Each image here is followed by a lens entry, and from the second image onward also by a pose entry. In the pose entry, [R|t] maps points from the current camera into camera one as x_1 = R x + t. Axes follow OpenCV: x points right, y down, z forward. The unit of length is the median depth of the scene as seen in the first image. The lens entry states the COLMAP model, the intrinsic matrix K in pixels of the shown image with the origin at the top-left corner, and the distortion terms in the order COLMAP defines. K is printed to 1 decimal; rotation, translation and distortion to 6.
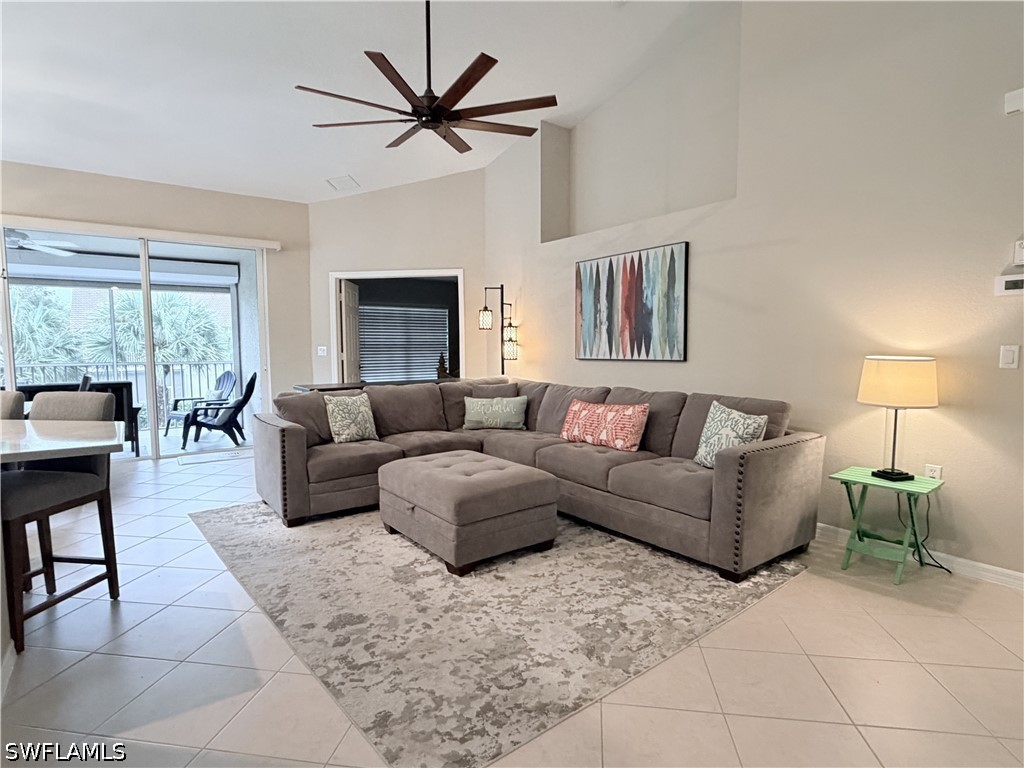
lens RADIAL K [[550.5, 0, 505.6], [0, 550.5, 384.7], [0, 0, 1]] dist [0.003746, 0.001372]
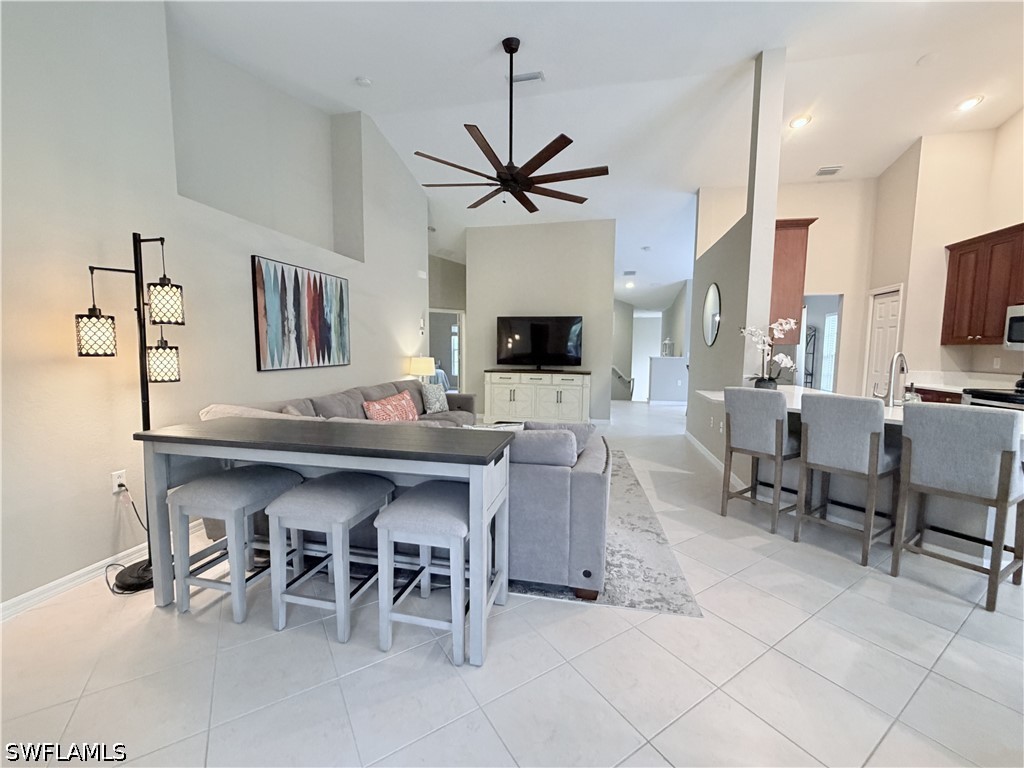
lens RADIAL K [[407.6, 0, 508.9], [0, 407.6, 384.1], [0, 0, 1]] dist [0.001398, 0.000576]
pose [[-0.667170, -0.065561, 0.742015, -0.695482], [0.046108, 0.990575, 0.128979, -0.104954], [-0.743477, 0.120264, -0.657859, 1.329279]]
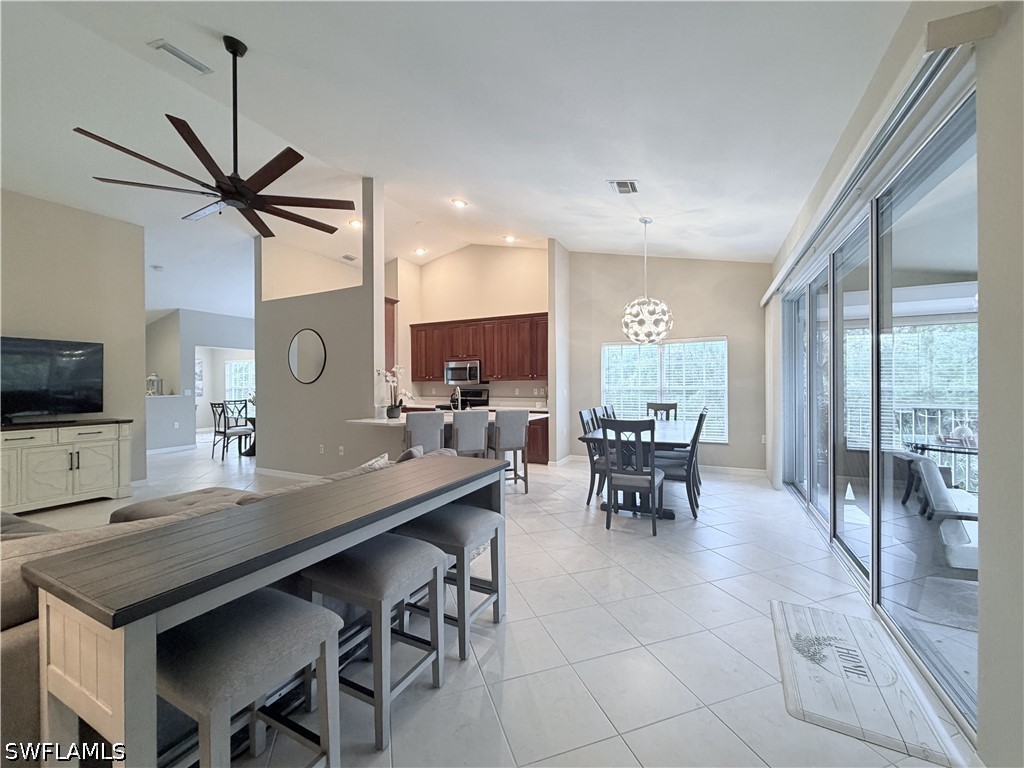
lens RADIAL K [[407.6, 0, 508.9], [0, 407.6, 384.1], [0, 0, 1]] dist [0.001398, 0.000576]
pose [[-0.884939, 0.012497, -0.465540, -0.187565], [-0.020476, 0.997629, 0.065703, -0.132590], [0.465257, 0.067676, -0.882585, 1.578573]]
